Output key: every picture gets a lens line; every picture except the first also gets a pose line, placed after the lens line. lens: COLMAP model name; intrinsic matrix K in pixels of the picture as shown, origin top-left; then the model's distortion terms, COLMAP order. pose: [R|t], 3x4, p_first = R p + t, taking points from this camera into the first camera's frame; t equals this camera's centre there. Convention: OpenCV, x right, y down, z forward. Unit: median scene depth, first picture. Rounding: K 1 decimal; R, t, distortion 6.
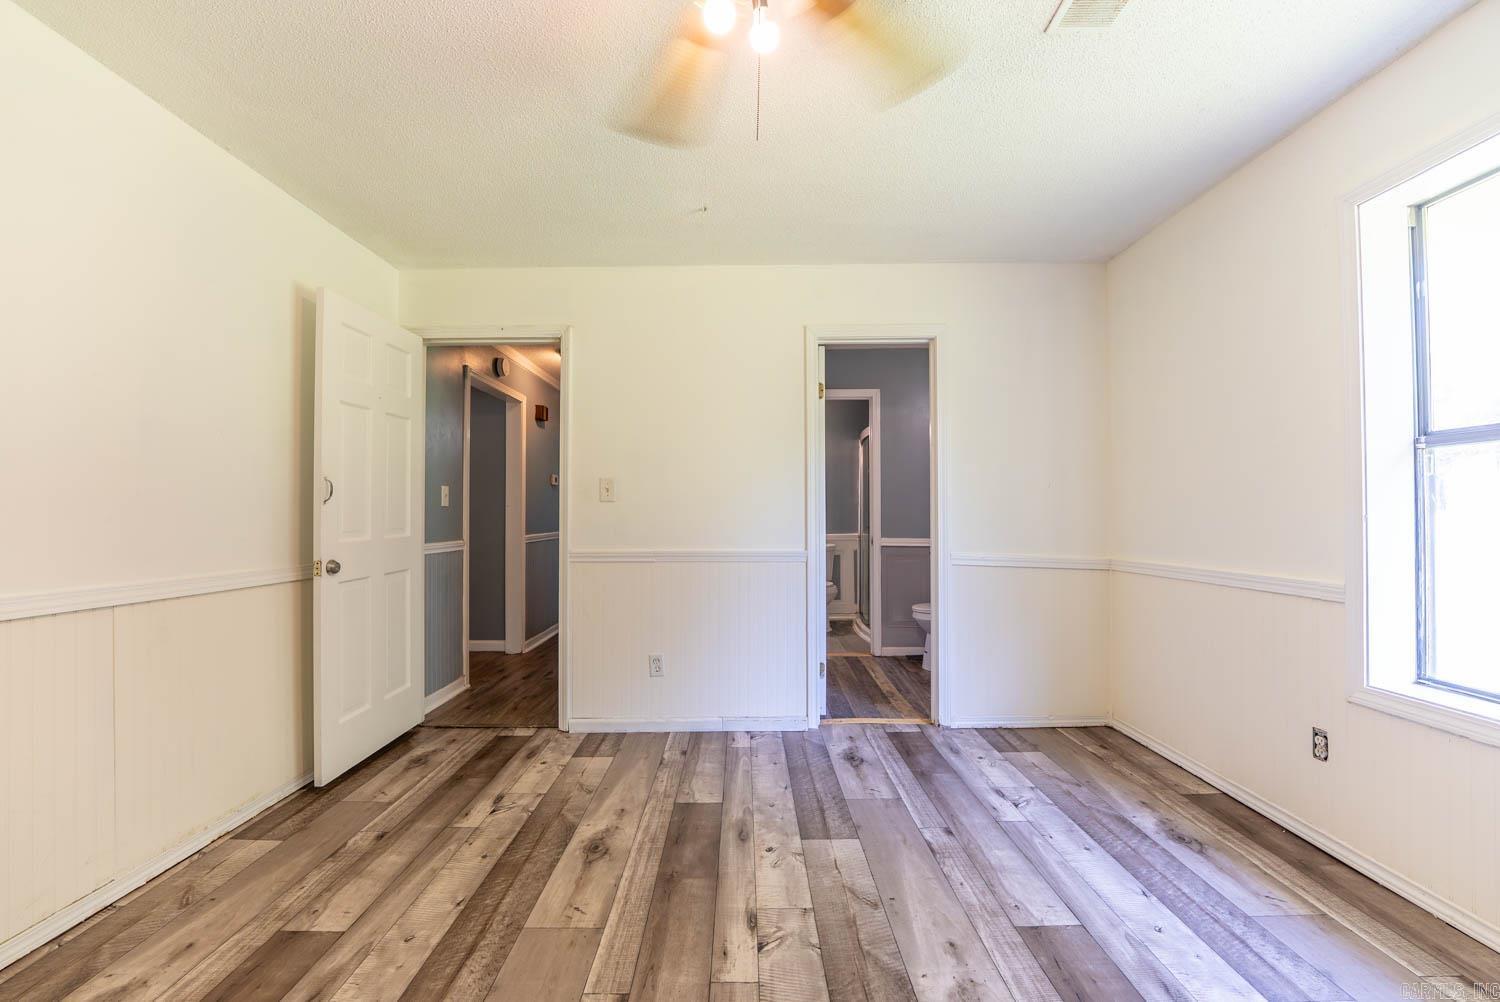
lens RADIAL K [[612.6, 0, 744.9], [0, 612.6, 507.5], [0, 0, 1]] dist [-0.025594, 0.003049]
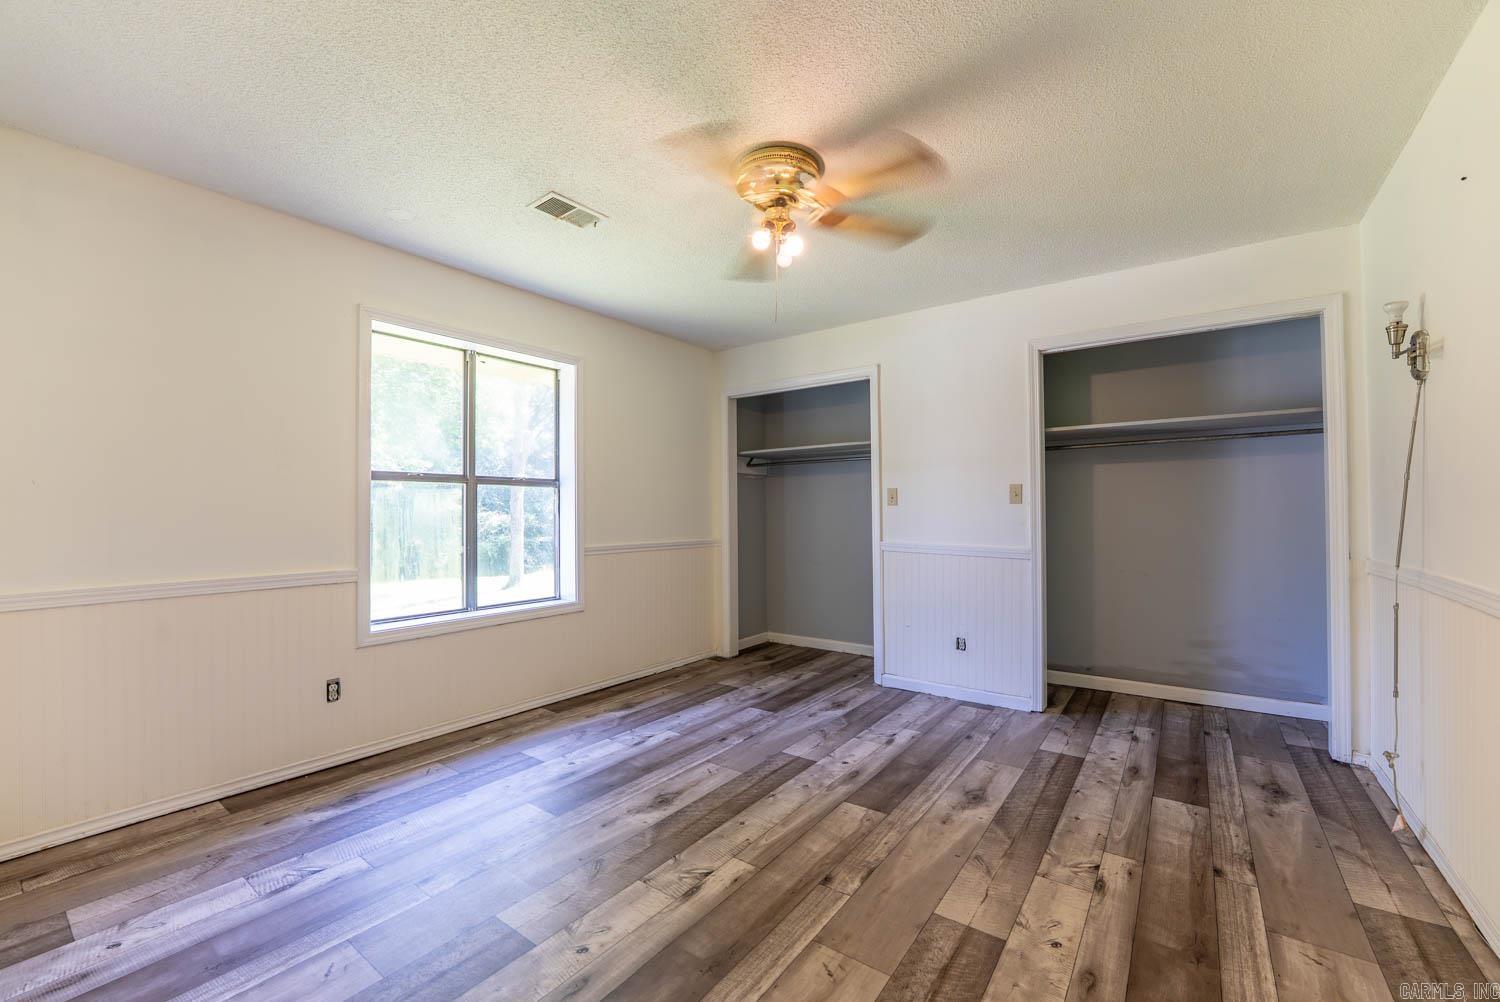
lens RADIAL K [[612.6, 0, 740.4], [0, 612.6, 510.7], [0, 0, 1]] dist [-0.025594, 0.003049]
pose [[-0.801913, 0.013589, 0.597286, -0.415216], [0.002462, 0.999808, -0.019442, 0.014737], [-0.597436, -0.014120, -0.801792, 1.561623]]
